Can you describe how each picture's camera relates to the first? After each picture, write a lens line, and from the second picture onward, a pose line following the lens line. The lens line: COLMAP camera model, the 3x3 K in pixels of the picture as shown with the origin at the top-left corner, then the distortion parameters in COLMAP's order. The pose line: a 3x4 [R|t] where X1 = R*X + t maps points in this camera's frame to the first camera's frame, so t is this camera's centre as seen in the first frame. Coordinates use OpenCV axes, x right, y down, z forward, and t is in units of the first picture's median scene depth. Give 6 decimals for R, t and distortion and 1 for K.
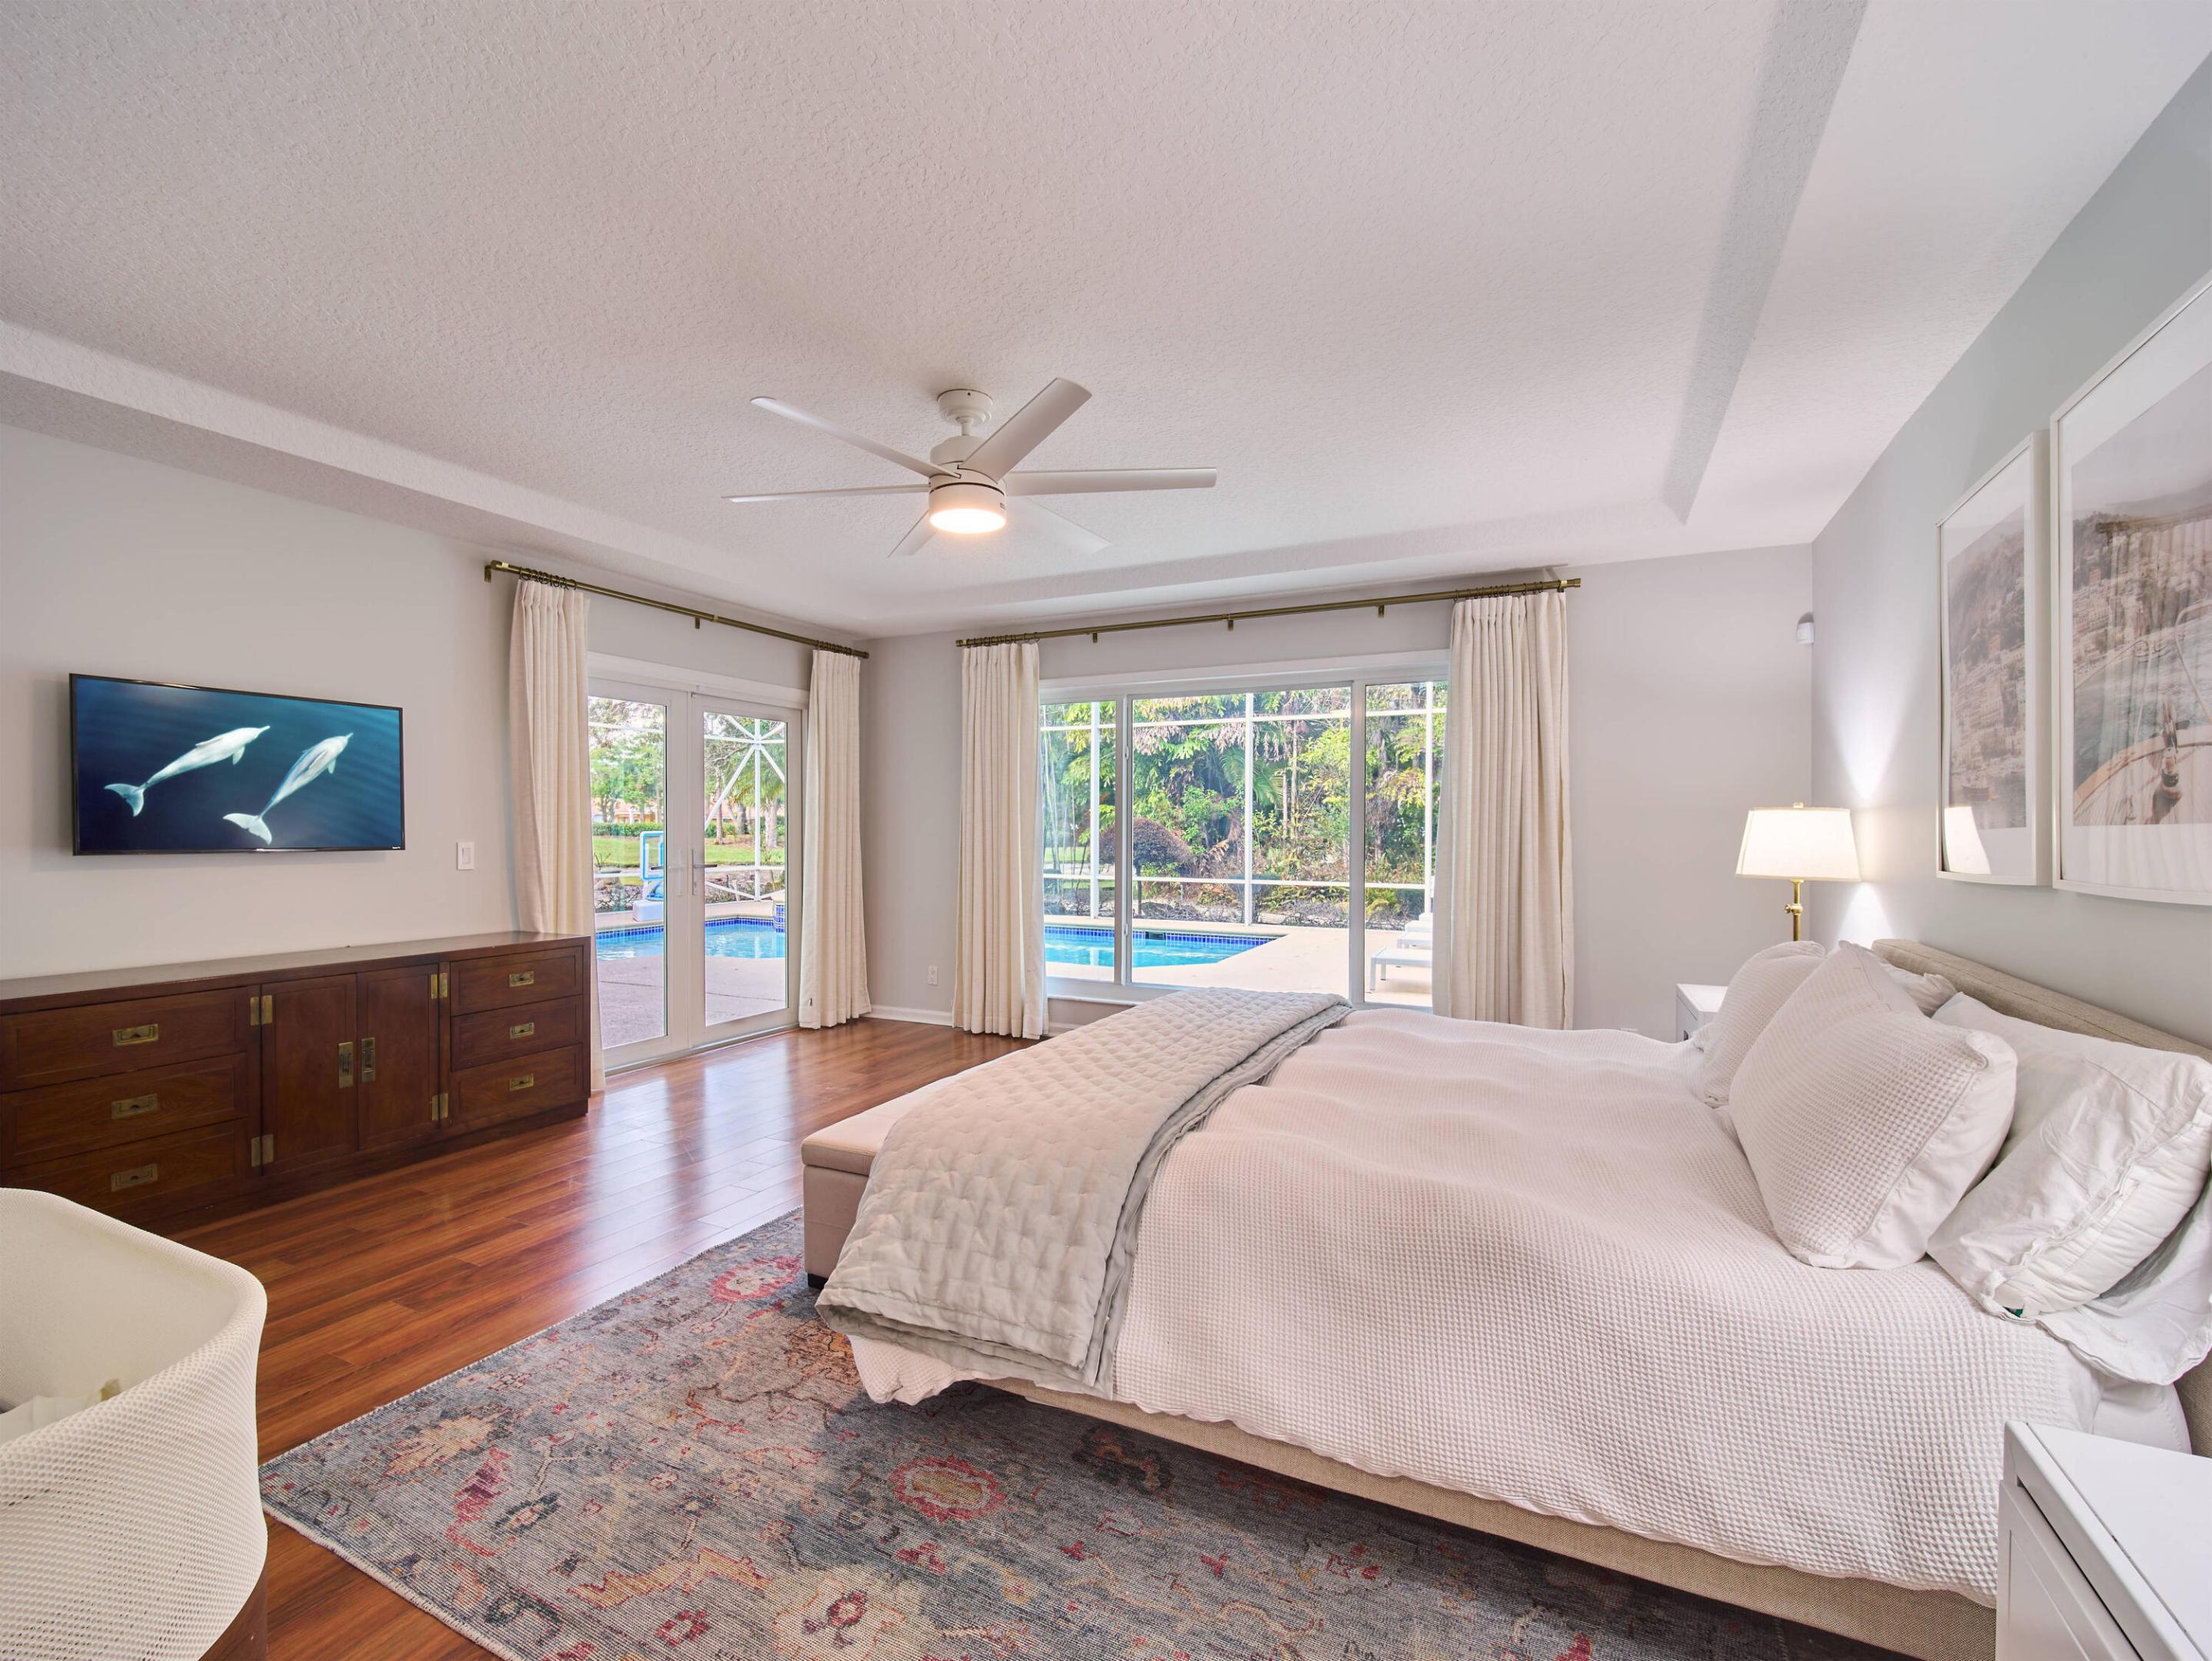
lens RADIAL K [[993.3, 0, 1064.0], [0, 993.3, 827.3], [0, 0, 1]] dist [-0.005930, 0.000061]
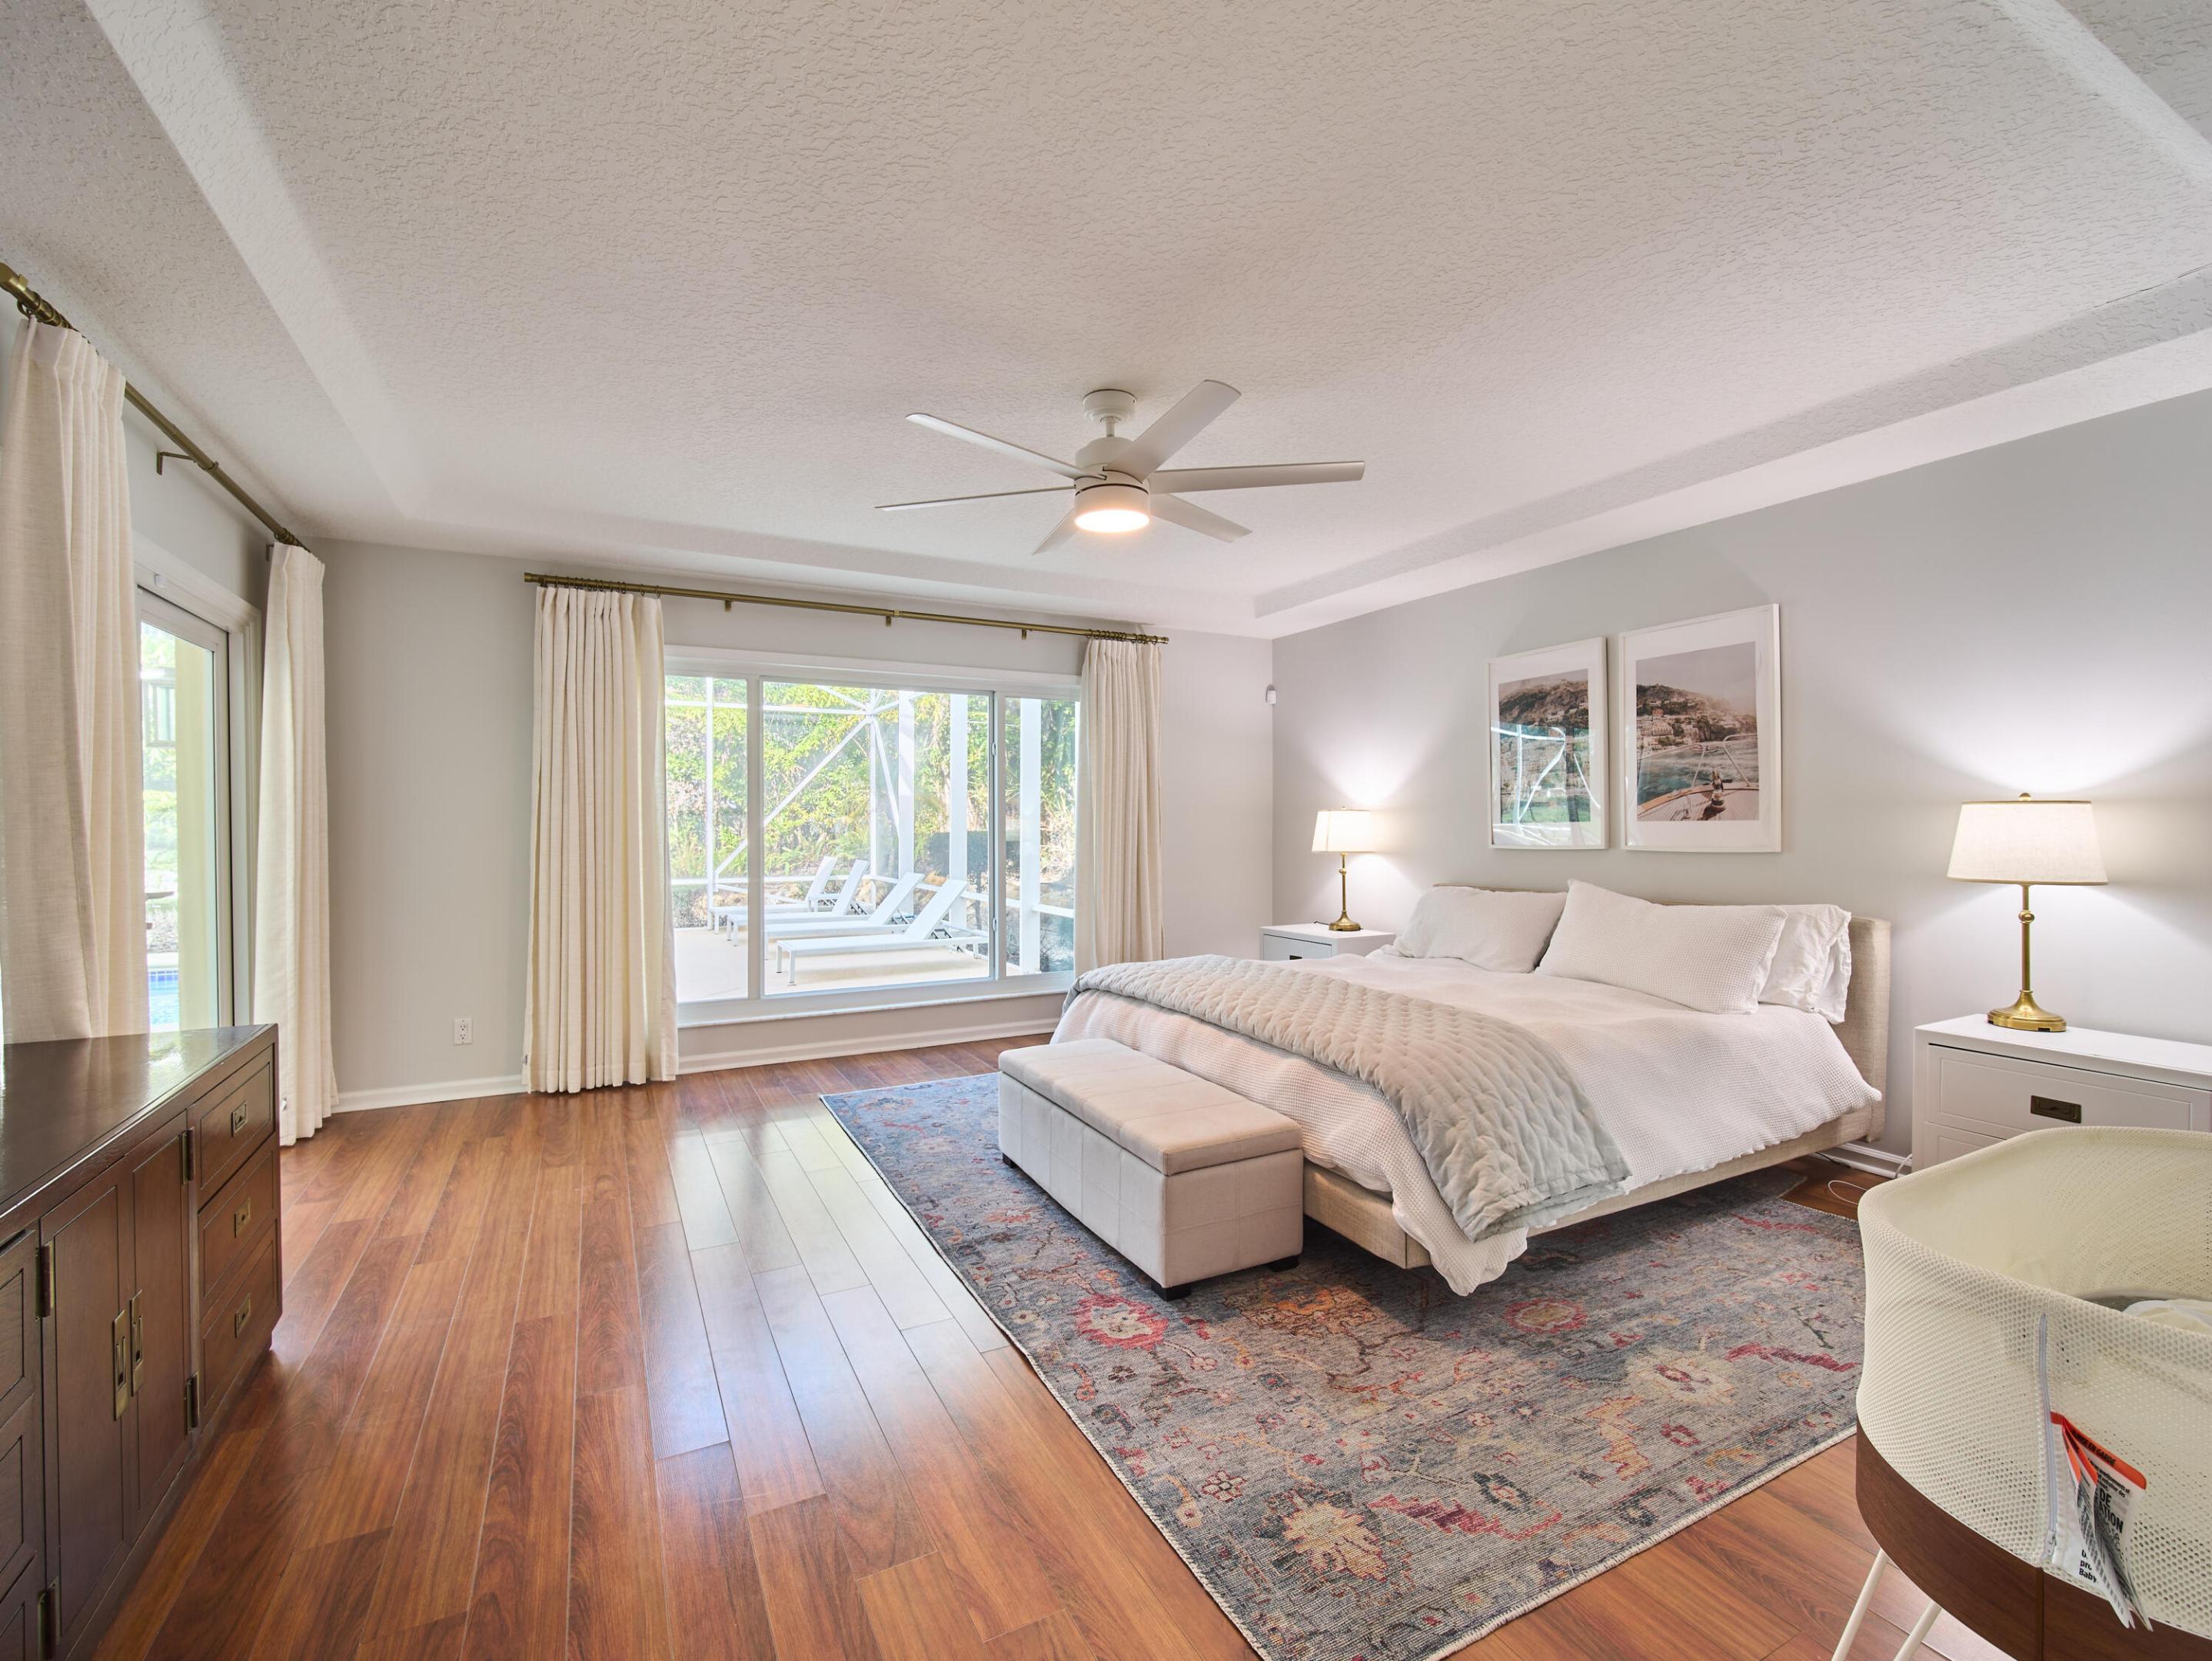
lens RADIAL K [[993.3, 0, 1114.9], [0, 993.3, 823.0], [0, 0, 1]] dist [-0.005930, 0.000061]
pose [[0.571344, -0.000941, 0.820710, -1.413175], [0.001380, 0.999999, 0.000186, 0.000190], [-0.820709, 0.001026, 0.571345, 0.650448]]
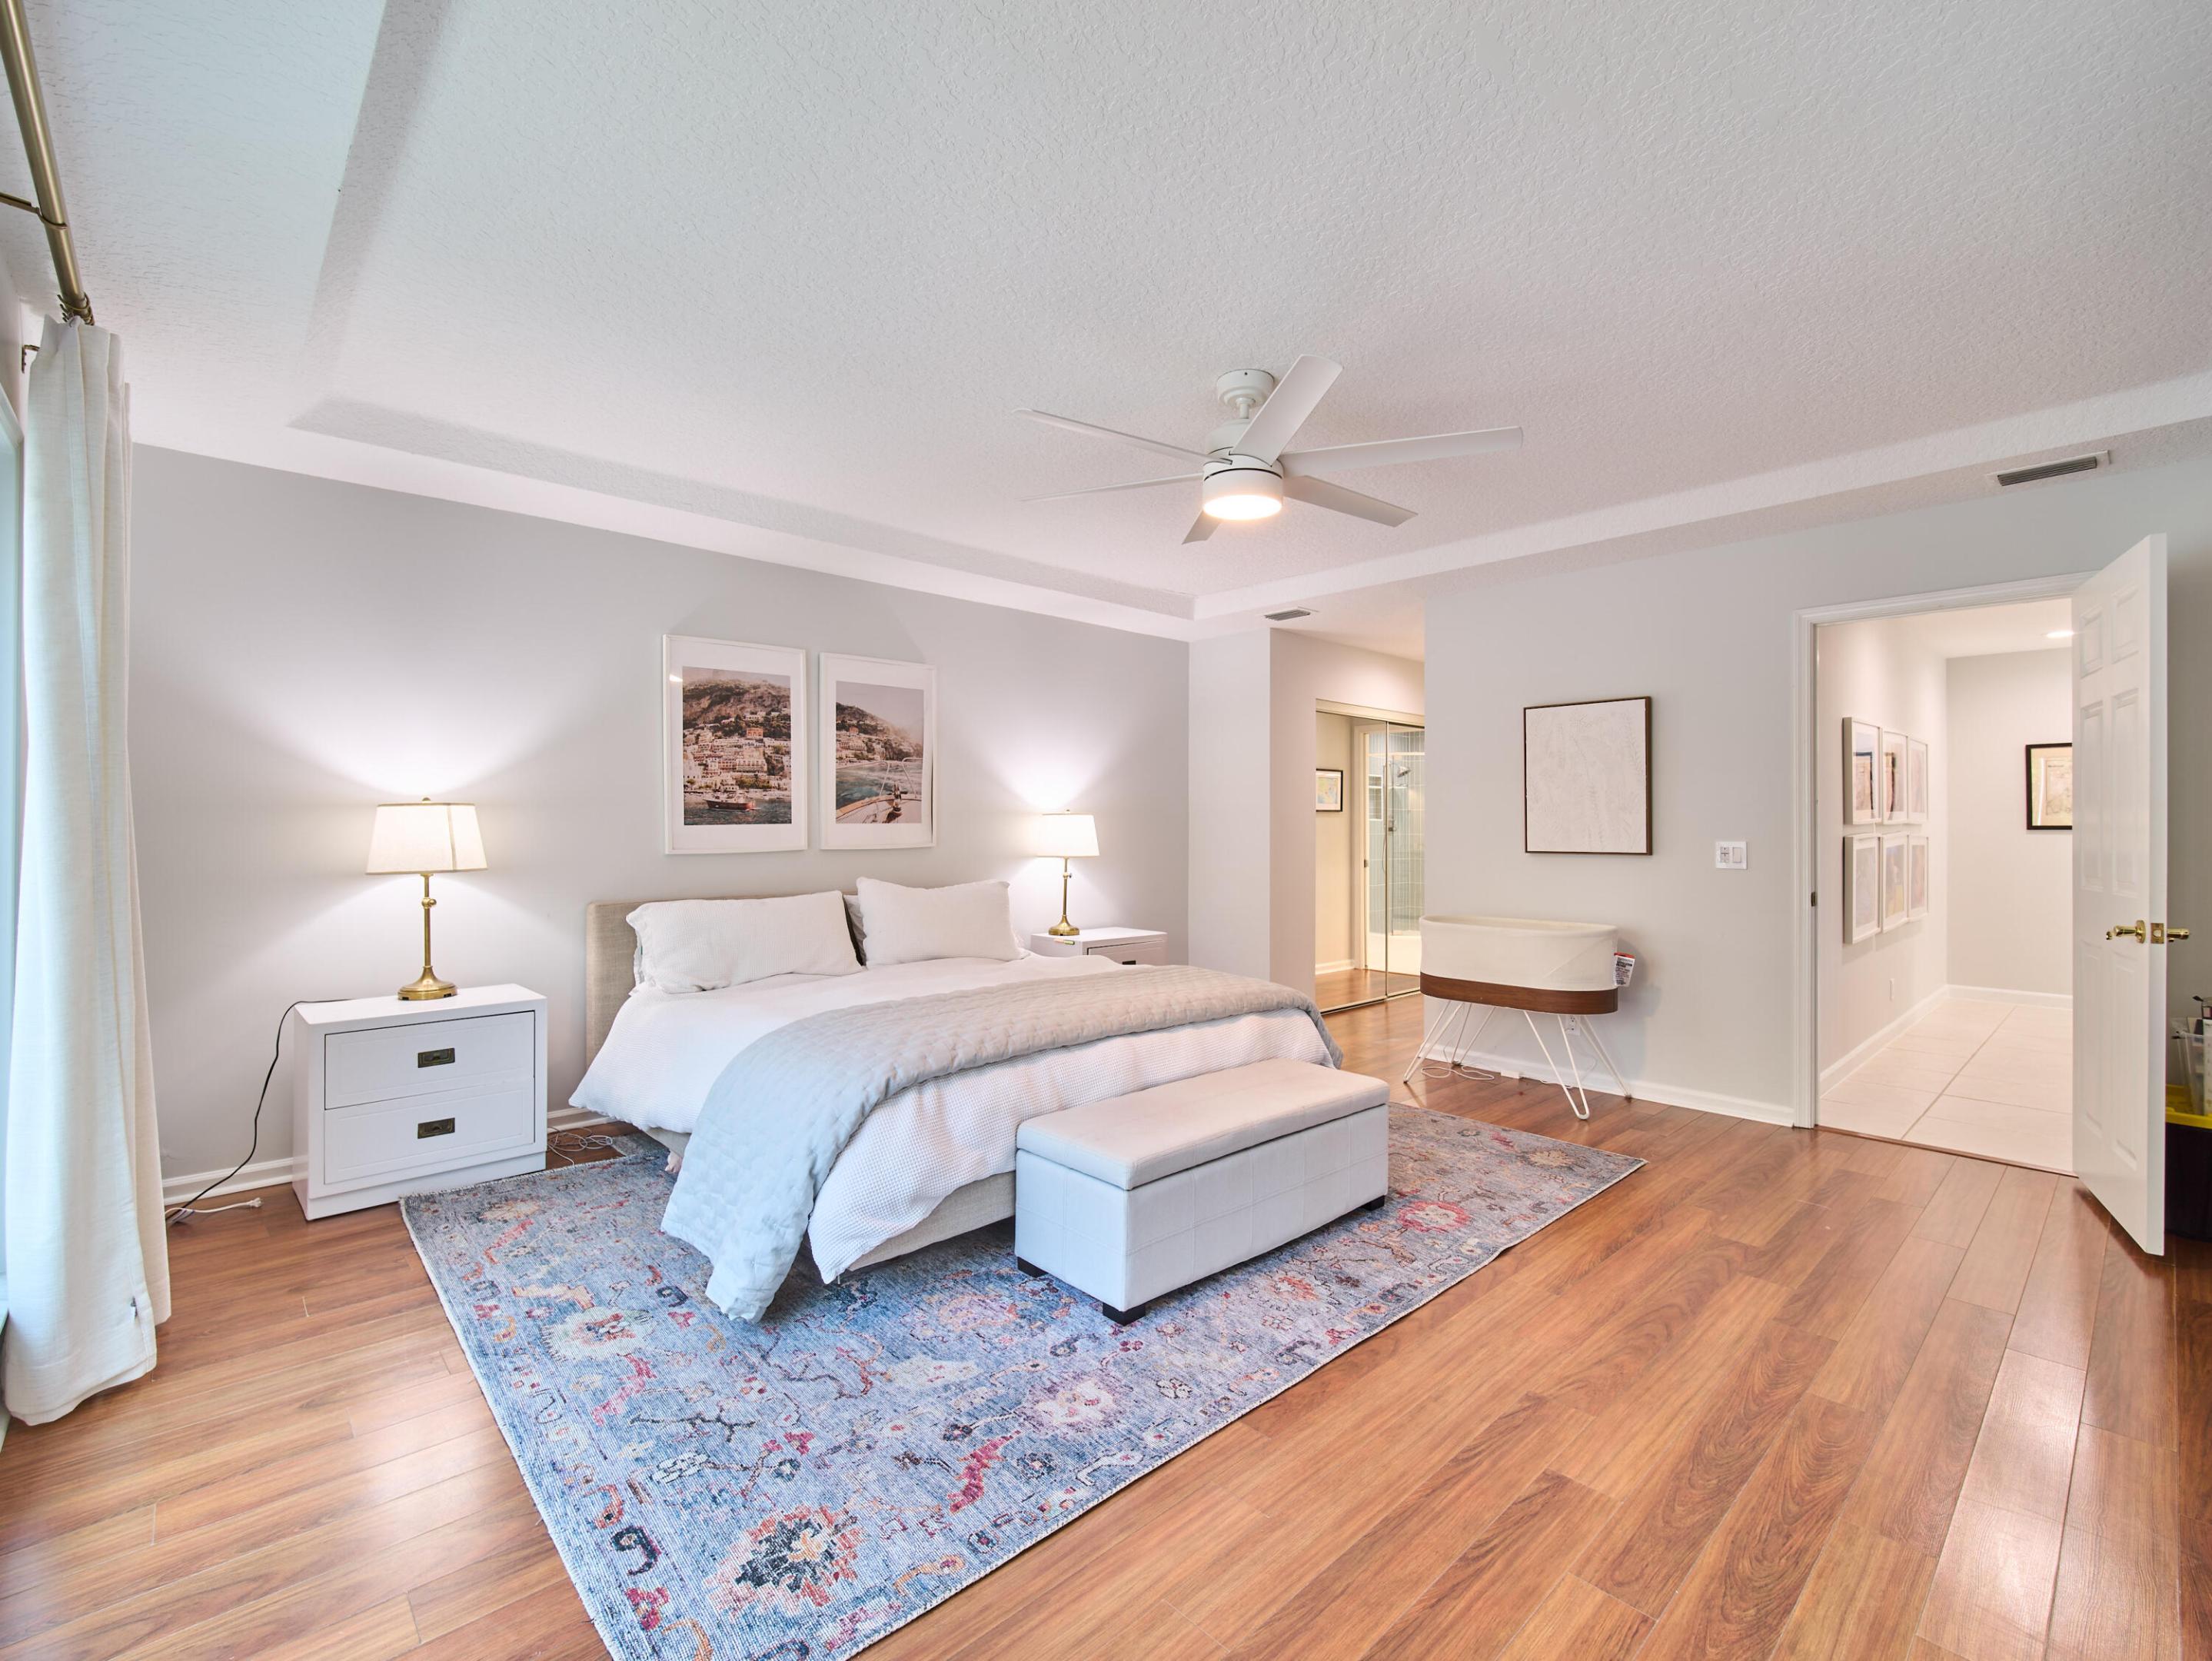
lens RADIAL K [[993.3, 0, 1096.5], [0, 993.3, 829.8], [0, 0, 1]] dist [-0.005930, 0.000061]
pose [[-0.940906, -0.009199, 0.338542, -0.439797], [-0.006469, 0.999937, 0.009192, -0.012093], [-0.338606, 0.006459, -0.940906, 2.992320]]
